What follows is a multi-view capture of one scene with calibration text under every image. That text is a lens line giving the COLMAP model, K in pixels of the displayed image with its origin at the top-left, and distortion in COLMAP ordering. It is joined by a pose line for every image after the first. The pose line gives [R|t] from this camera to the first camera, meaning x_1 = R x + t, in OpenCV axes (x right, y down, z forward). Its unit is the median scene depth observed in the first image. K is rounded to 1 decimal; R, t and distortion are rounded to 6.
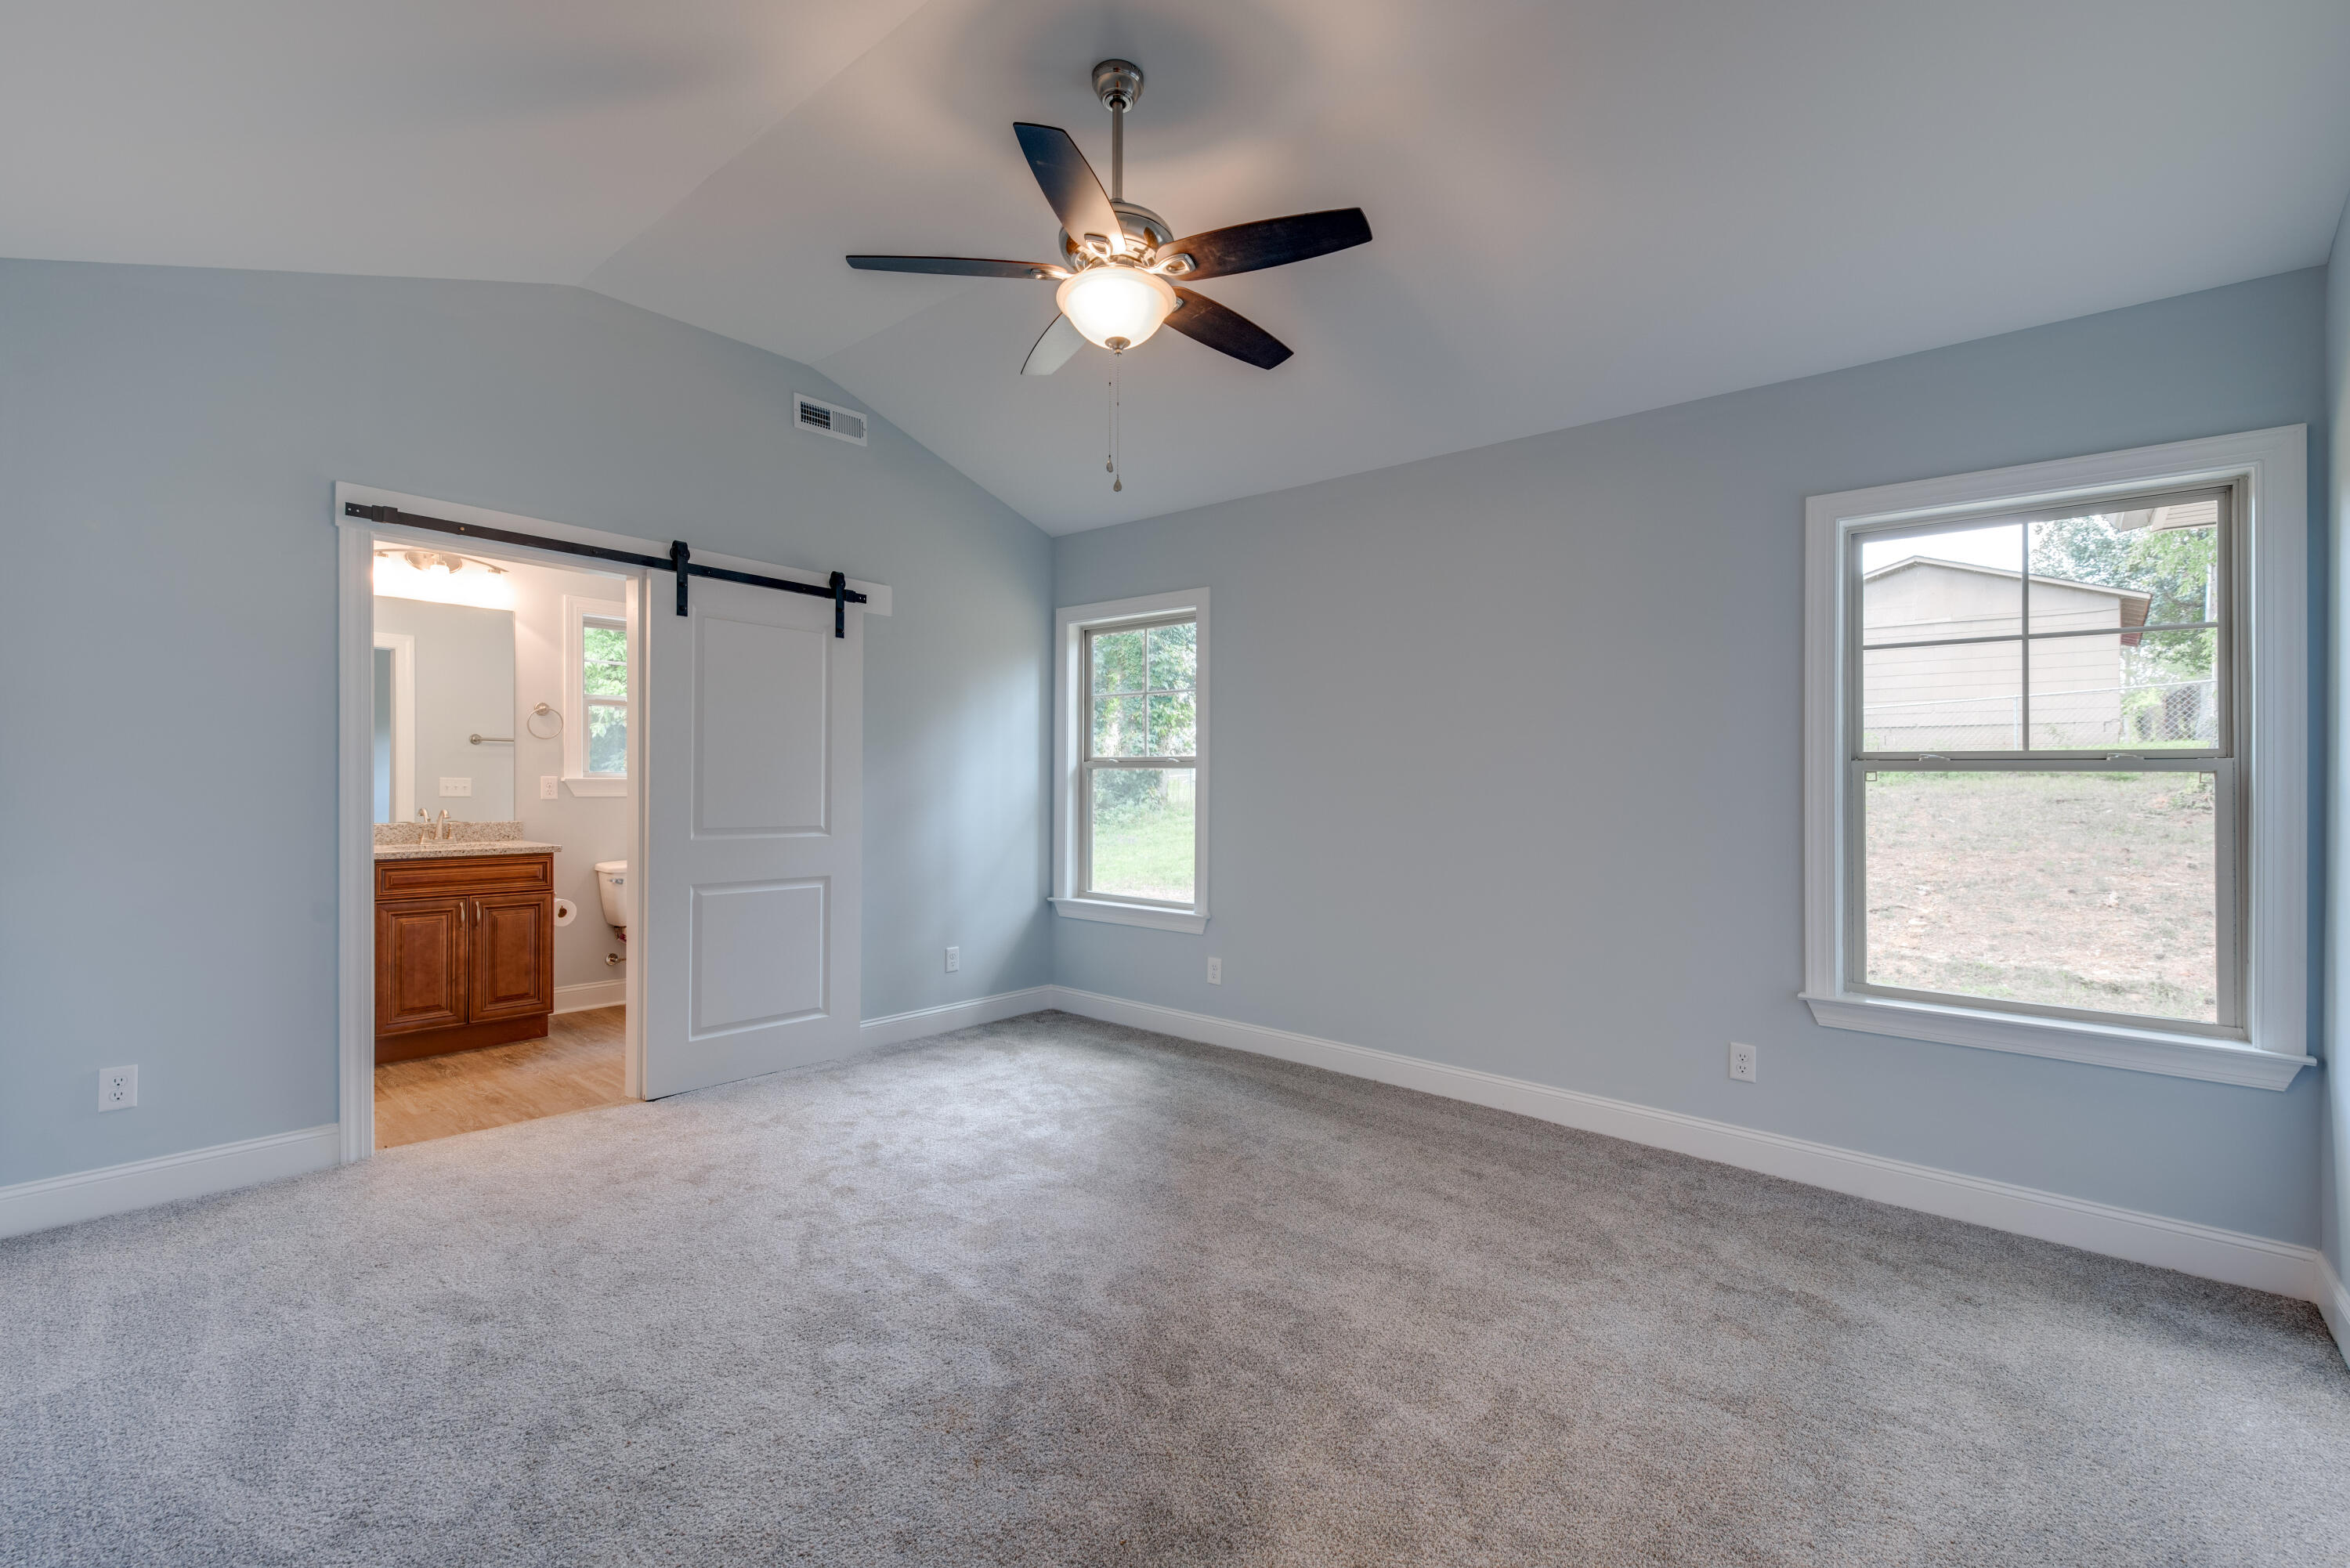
lens RADIAL K [[1000.1, 0, 1180.7], [0, 1000.1, 792.1], [0, 0, 1]] dist [0.018287, -0.003952]
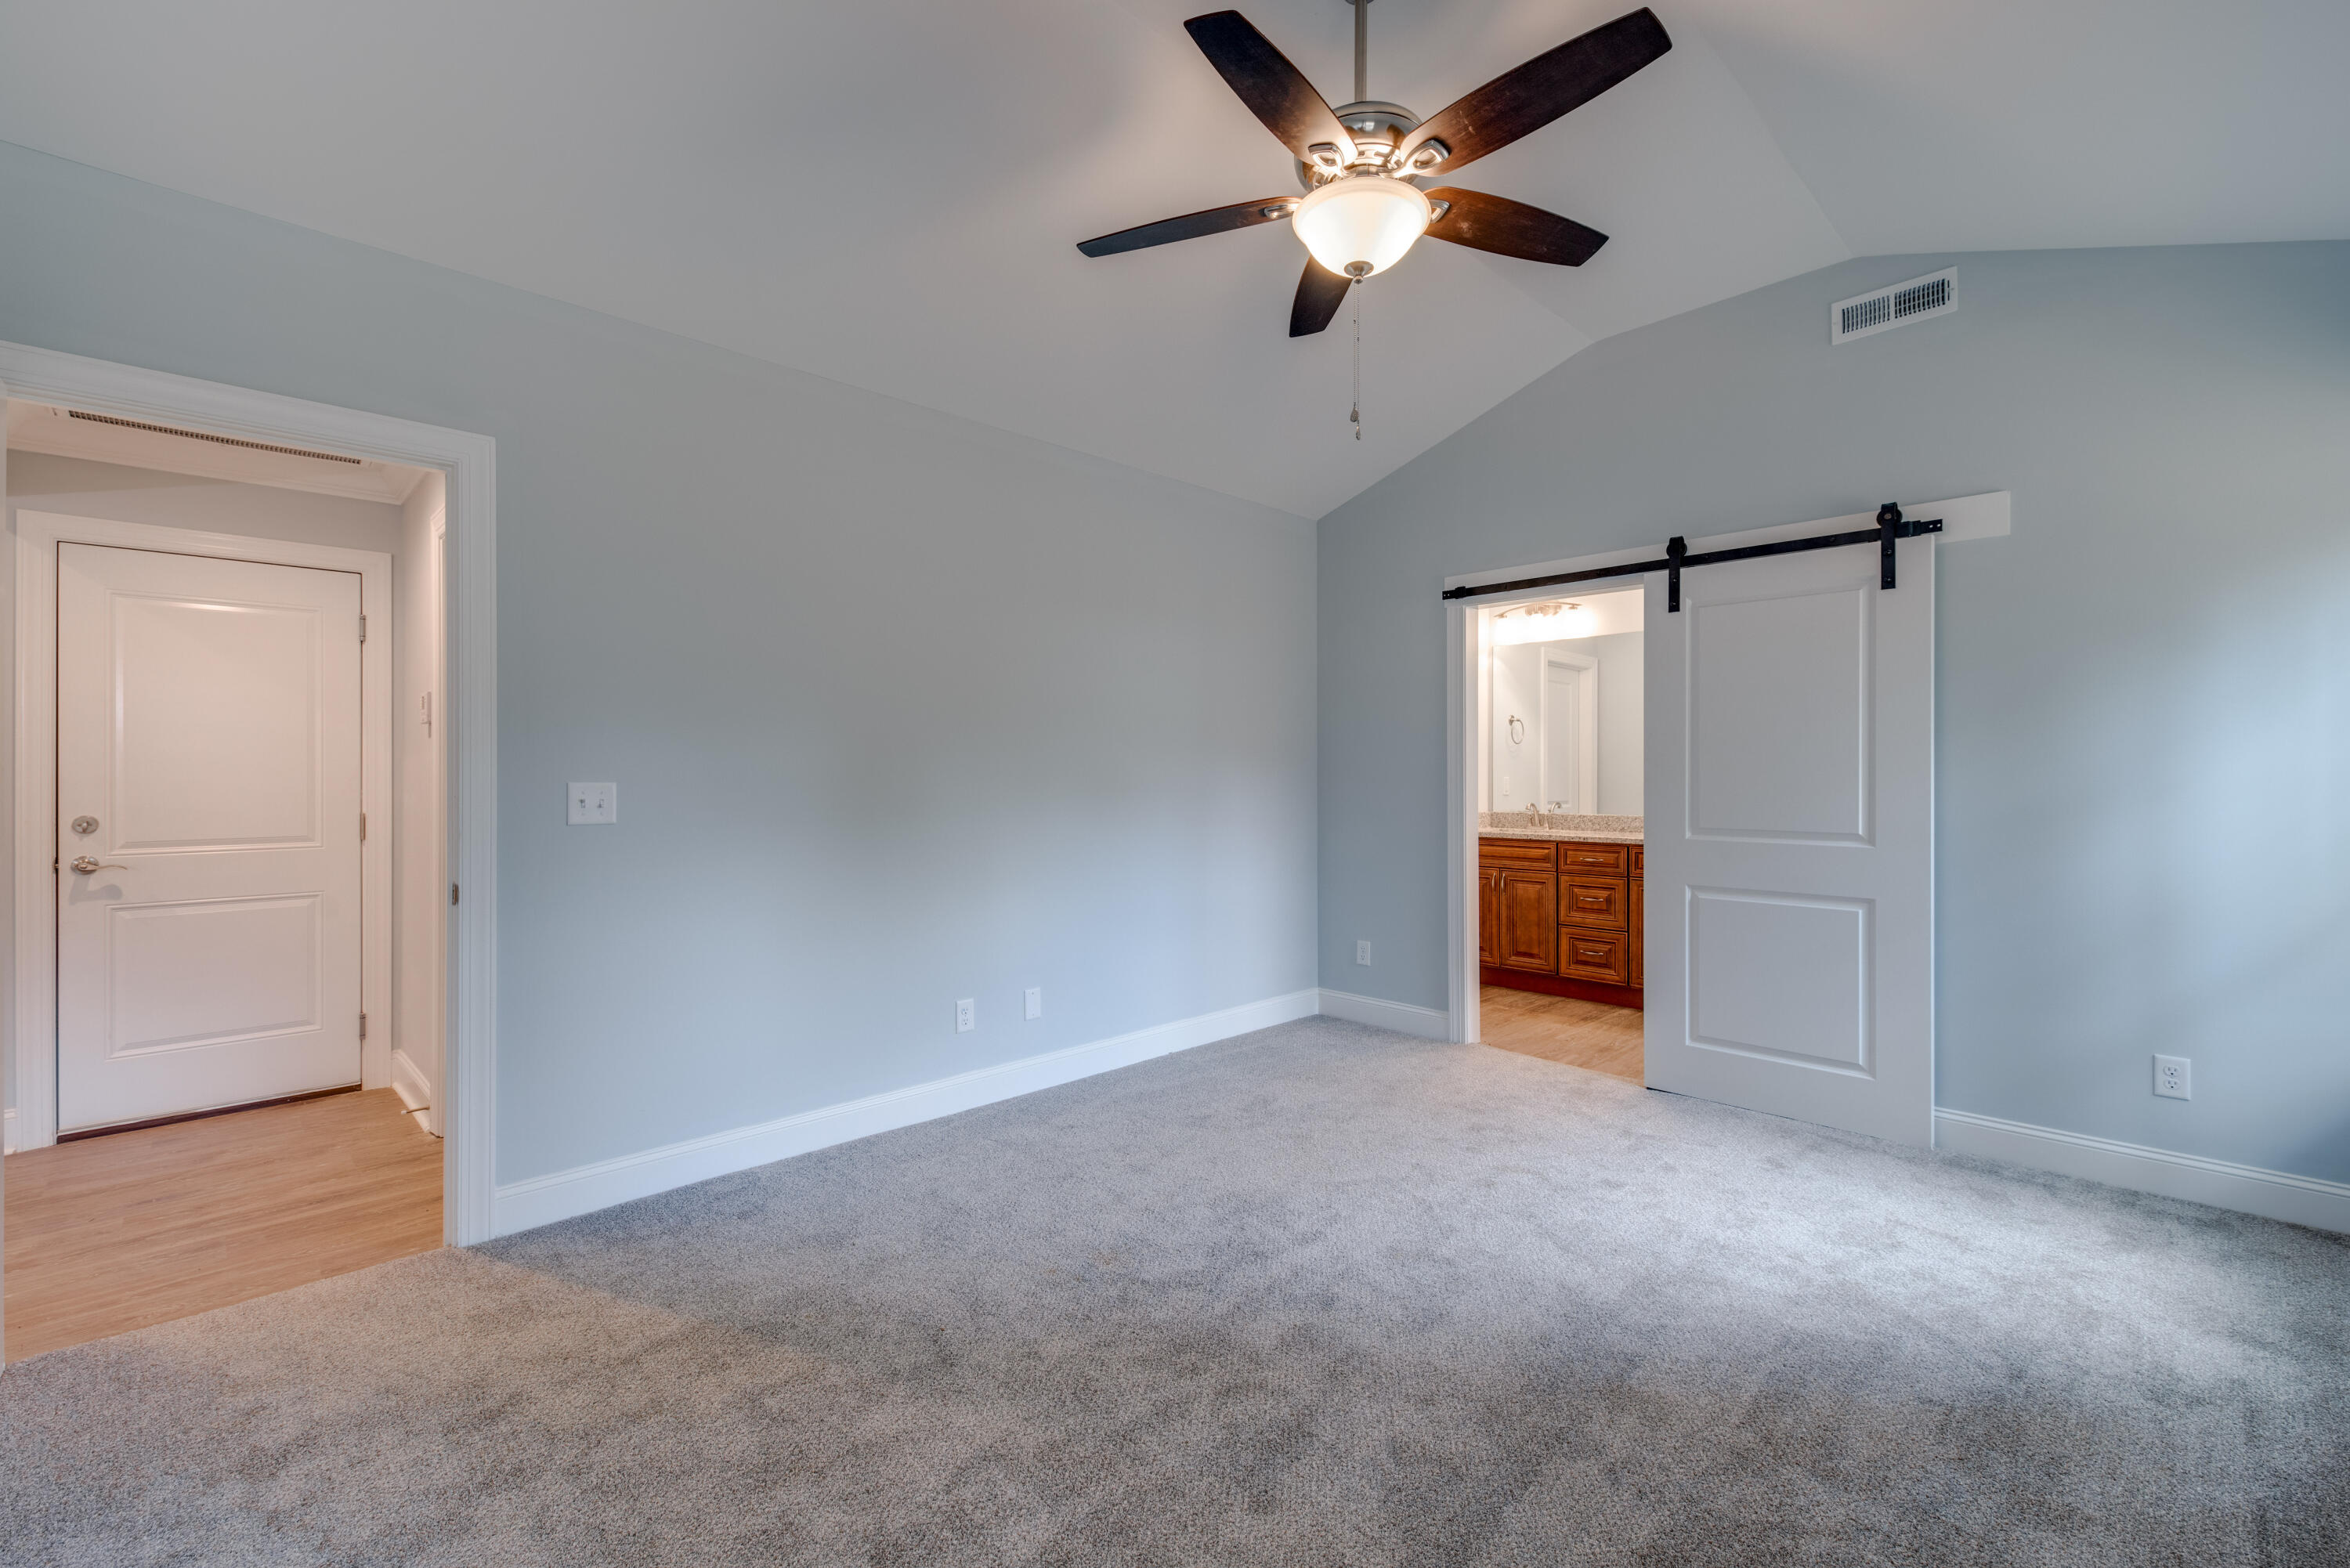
lens RADIAL K [[1000.1, 0, 1180.7], [0, 1000.1, 792.1], [0, 0, 1]] dist [0.018287, -0.003952]
pose [[-0.083568, 0.004046, -0.996494, 0.541335], [-0.009800, 0.999940, 0.004881, 0.002417], [0.996454, 0.010173, -0.083523, 0.607435]]
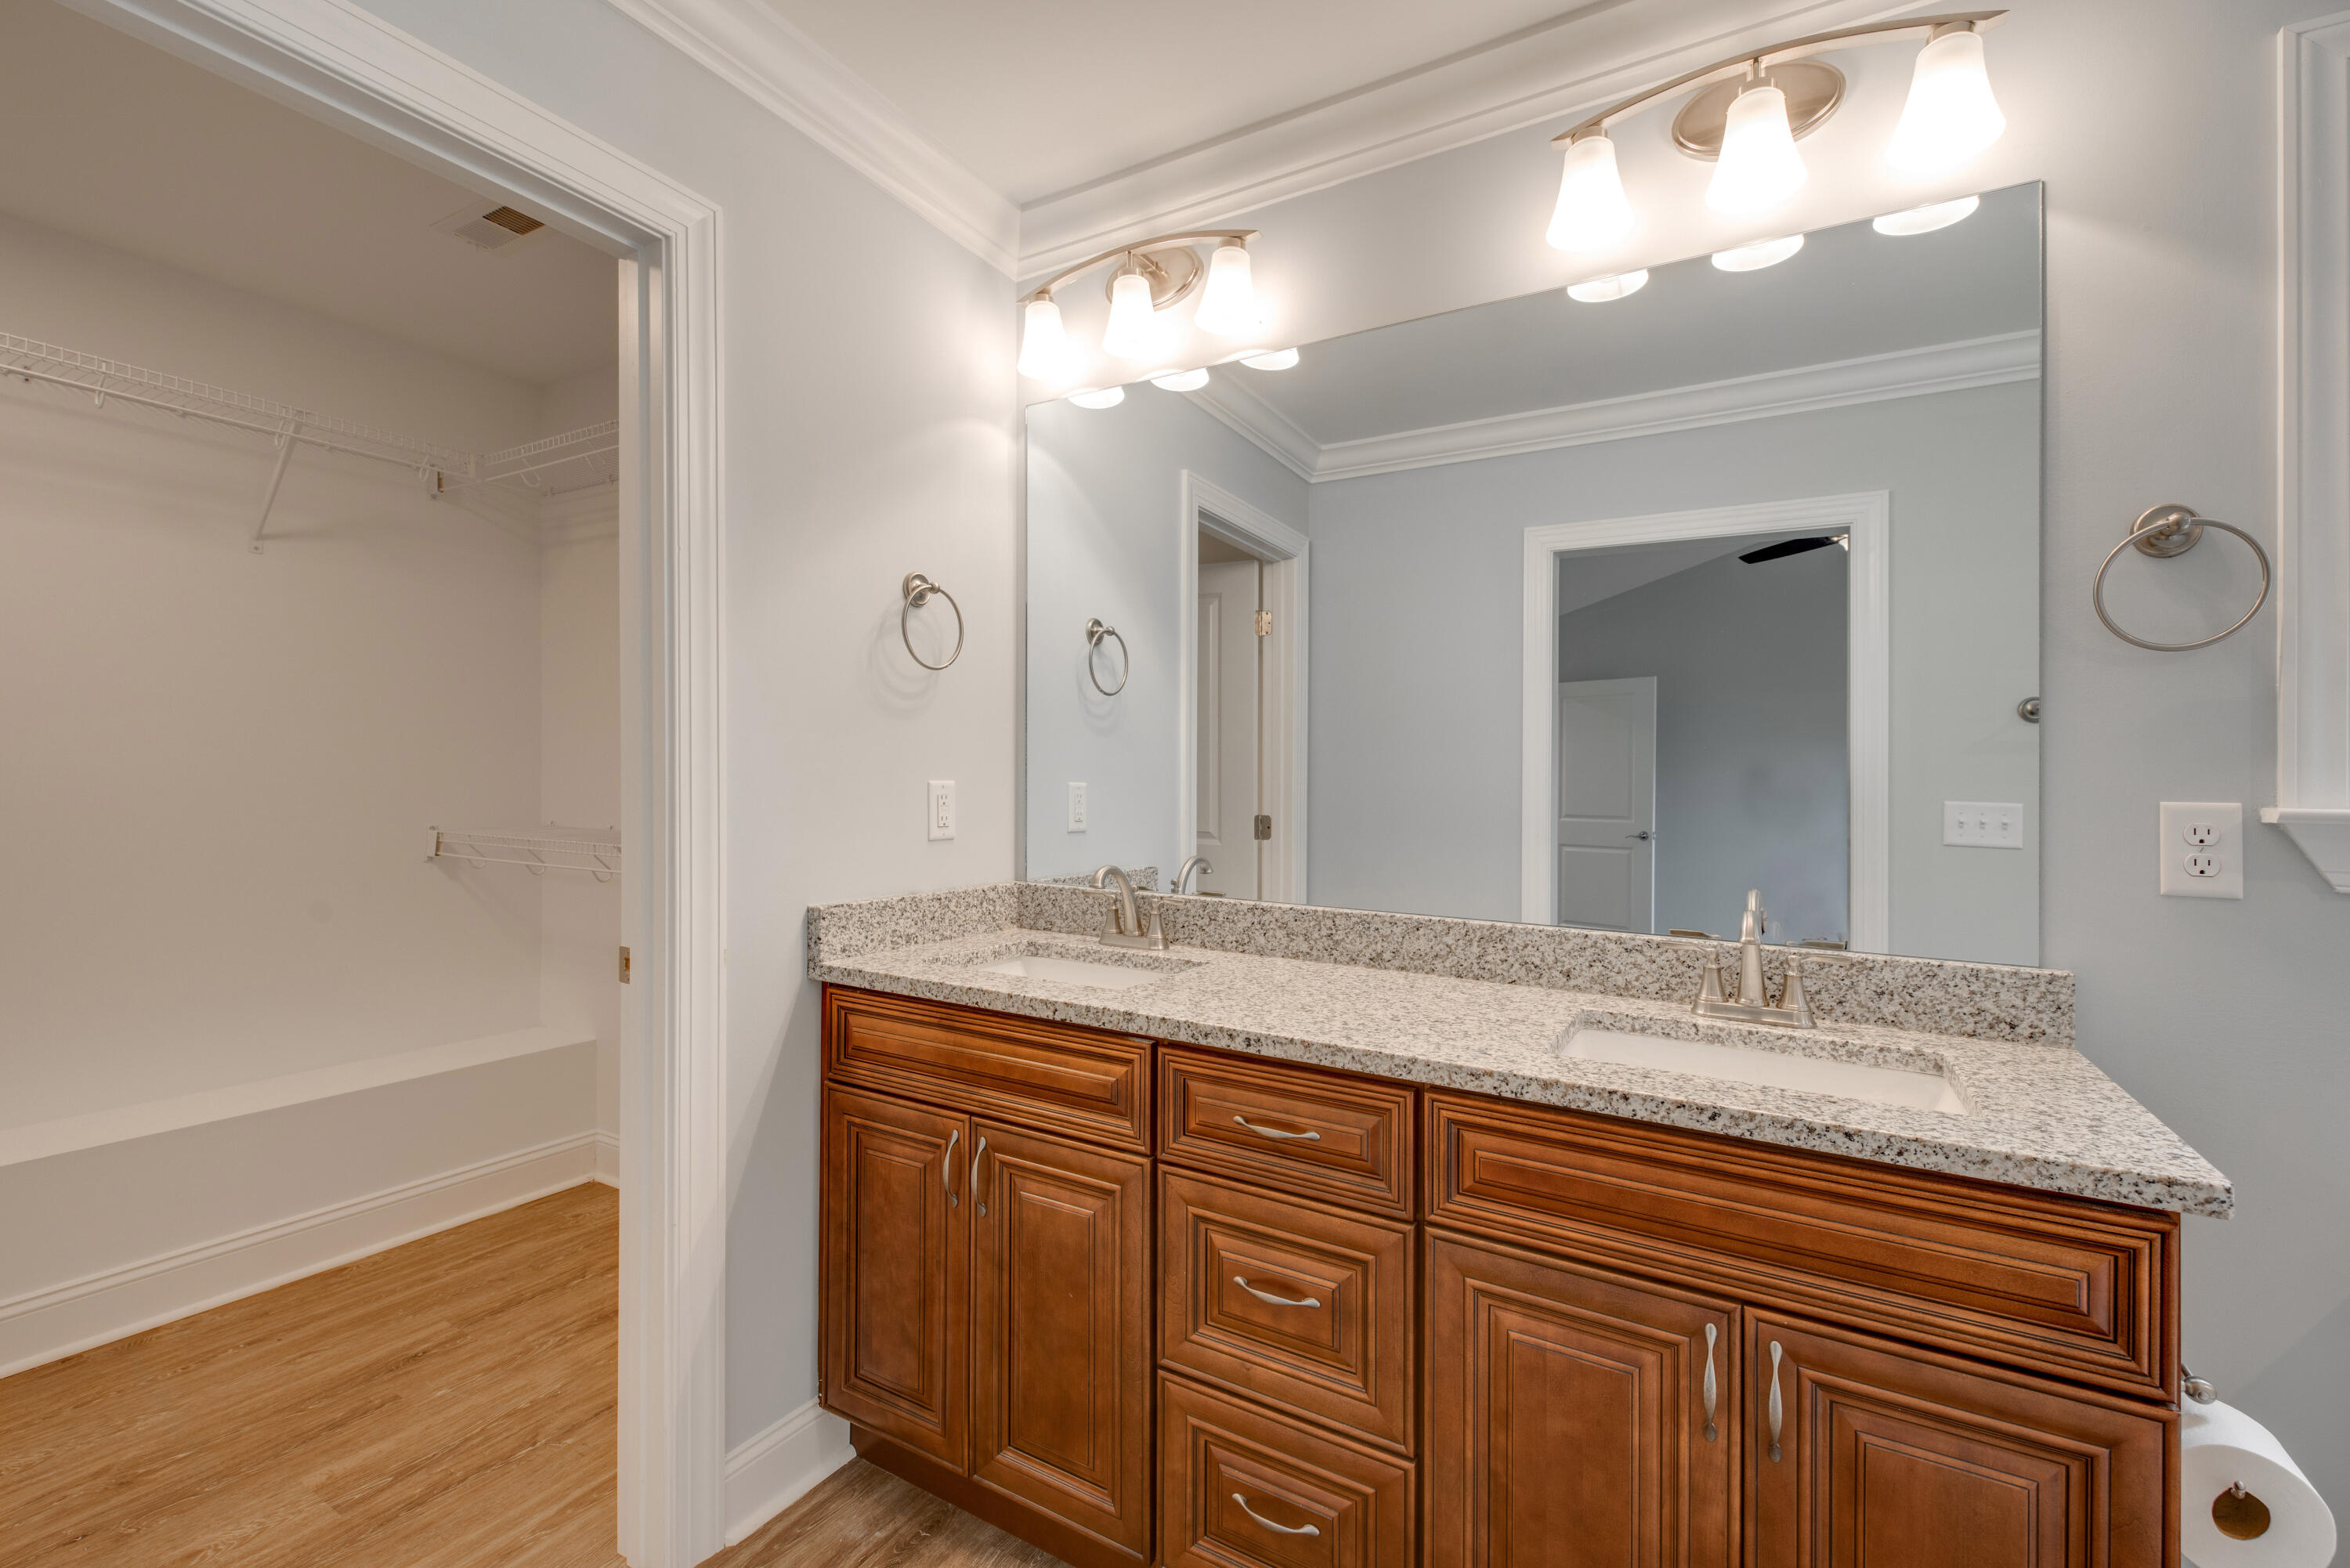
lens RADIAL K [[1000.1, 0, 1180.7], [0, 1000.1, 792.1], [0, 0, 1]] dist [0.018287, -0.003952]
pose [[0.192322, 0.006172, -0.981312, -0.587979], [-0.018208, 0.999831, 0.002720, -0.017520], [0.981163, 0.017344, 0.192402, 0.967724]]
